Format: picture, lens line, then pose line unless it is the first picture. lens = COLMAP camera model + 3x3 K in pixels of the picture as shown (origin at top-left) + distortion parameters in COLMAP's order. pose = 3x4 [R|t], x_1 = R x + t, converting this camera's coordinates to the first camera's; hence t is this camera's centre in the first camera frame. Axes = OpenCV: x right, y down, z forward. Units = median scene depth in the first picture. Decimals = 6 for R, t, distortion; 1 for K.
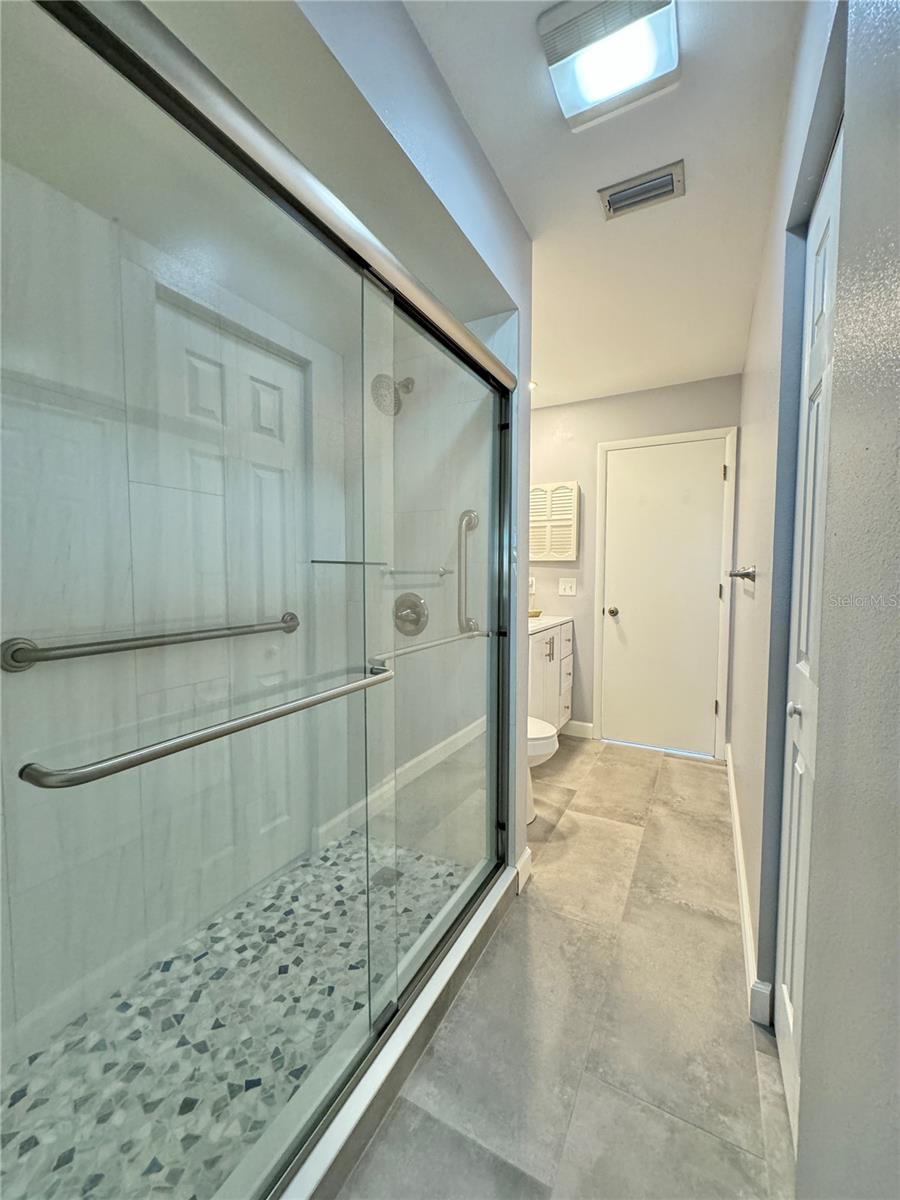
lens RADIAL K [[478.9, 0, 450.6], [0, 478.9, 599.6], [0, 0, 1]] dist [-0.002142, 0.000314]
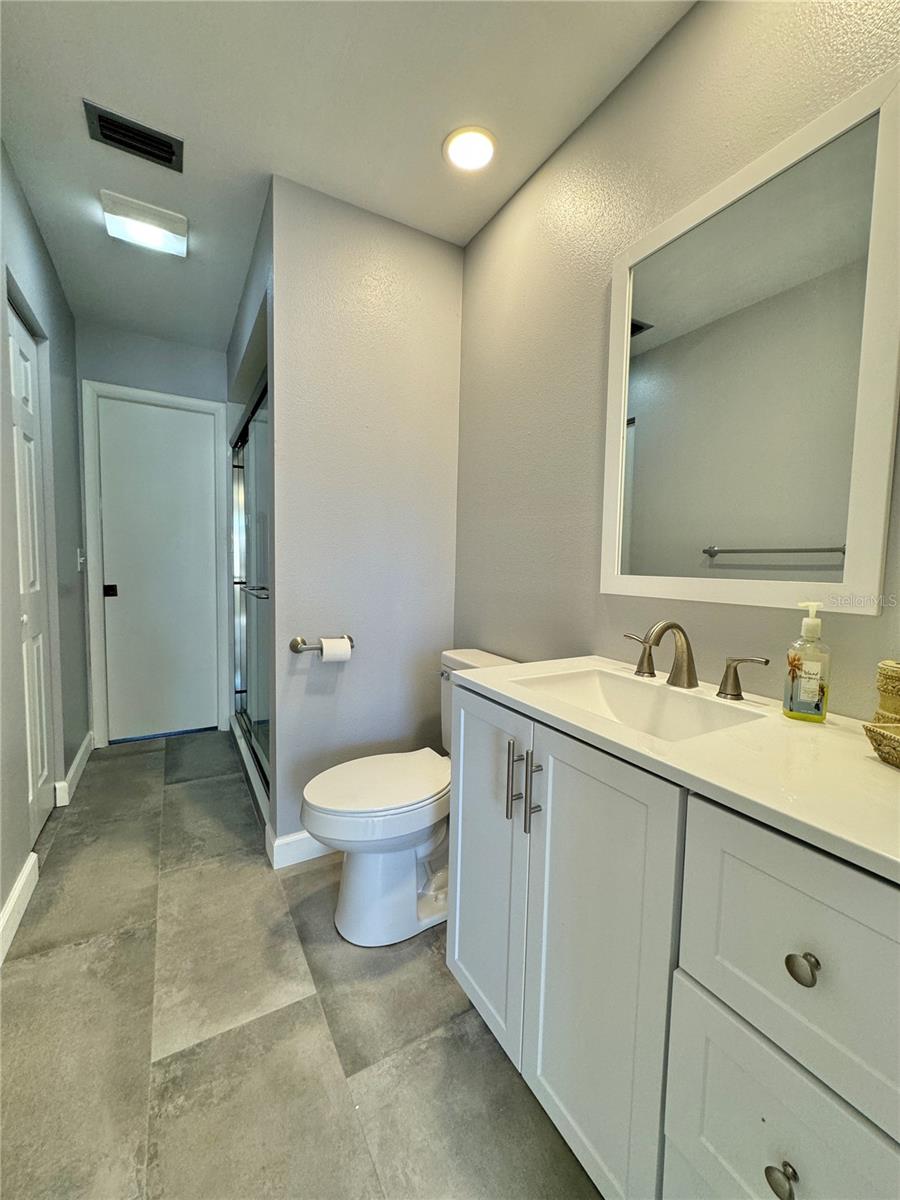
lens RADIAL K [[474.5, 0, 450.0], [0, 474.5, 600.0], [0, 0, 1]] dist [-0.001842, -0.000327]
pose [[-0.521788, 0.051533, -0.851517, 0.785948], [-0.073632, 0.991728, 0.105139, -0.064720], [0.849891, 0.117559, -0.513677, 1.805304]]
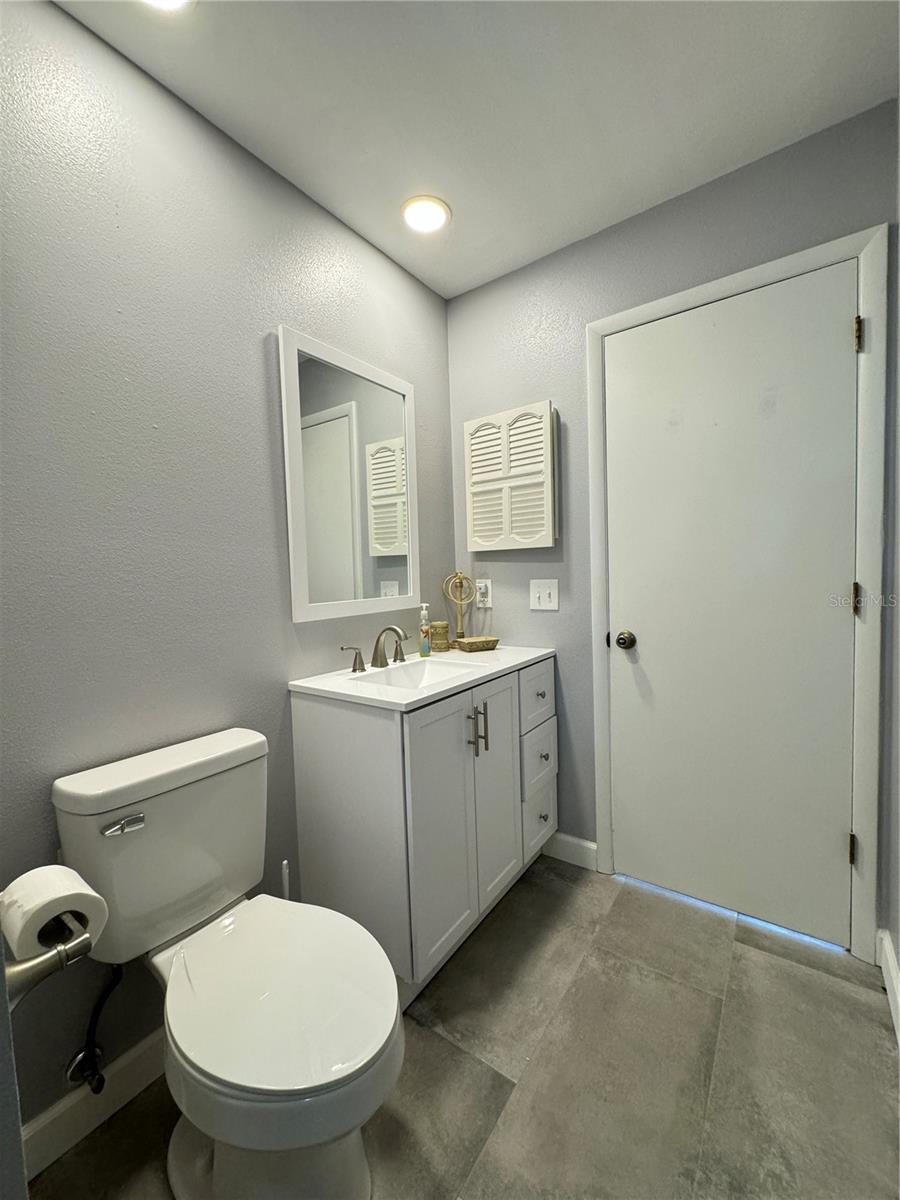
lens RADIAL K [[478.1, 0, 450.2], [0, 478.1, 596.4], [0, 0, 1]] dist [-0.001954, -0.000034]
pose [[0.991595, -0.028251, -0.126263, 0.402780], [0.027400, 0.999589, -0.008474, -0.045518], [0.126450, 0.004944, 0.991961, 0.844294]]
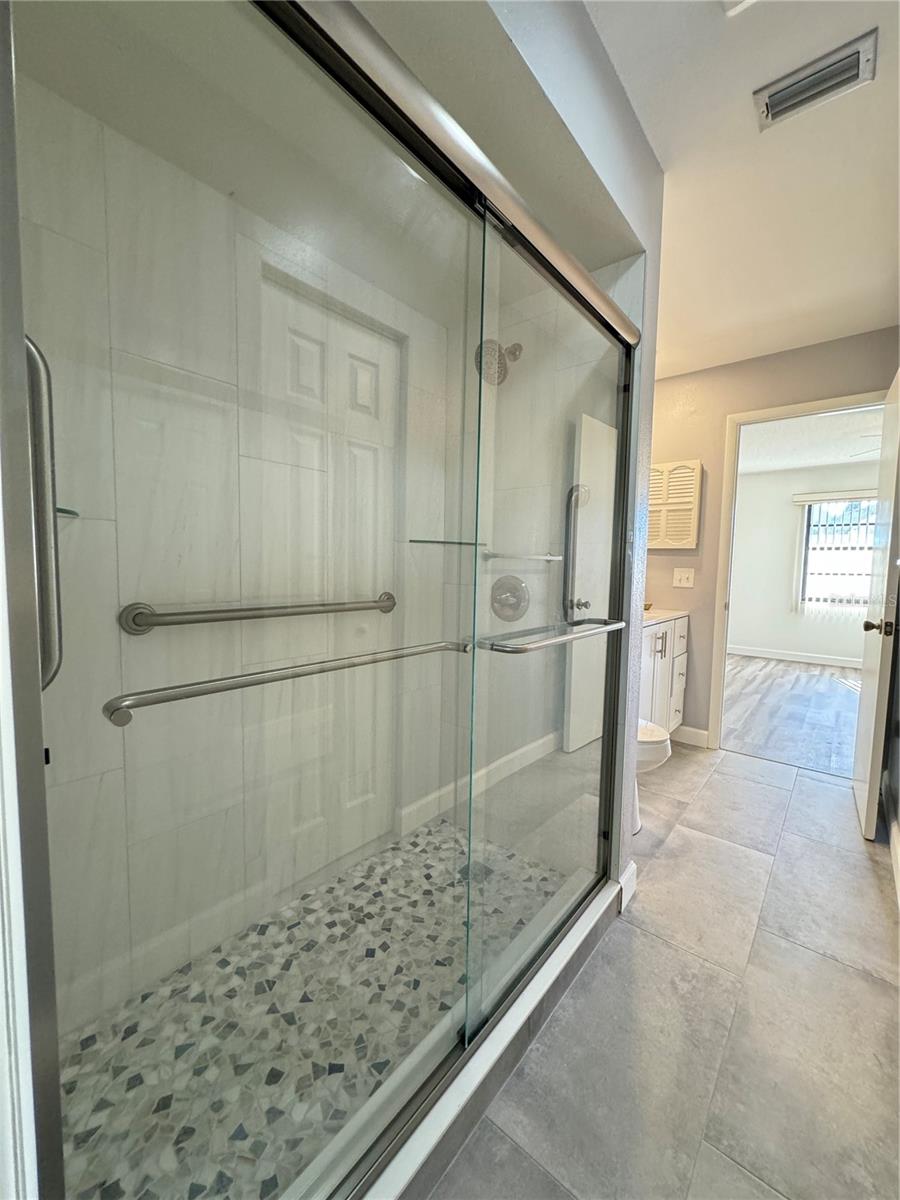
lens RADIAL K [[478.9, 0, 450.6], [0, 478.9, 599.6], [0, 0, 1]] dist [-0.002142, 0.000314]
pose [[0.980166, 0.031827, -0.195607, -0.014840], [-0.028840, 0.999420, 0.018101, 0.020727], [0.196070, -0.012100, 0.980515, 0.060828]]
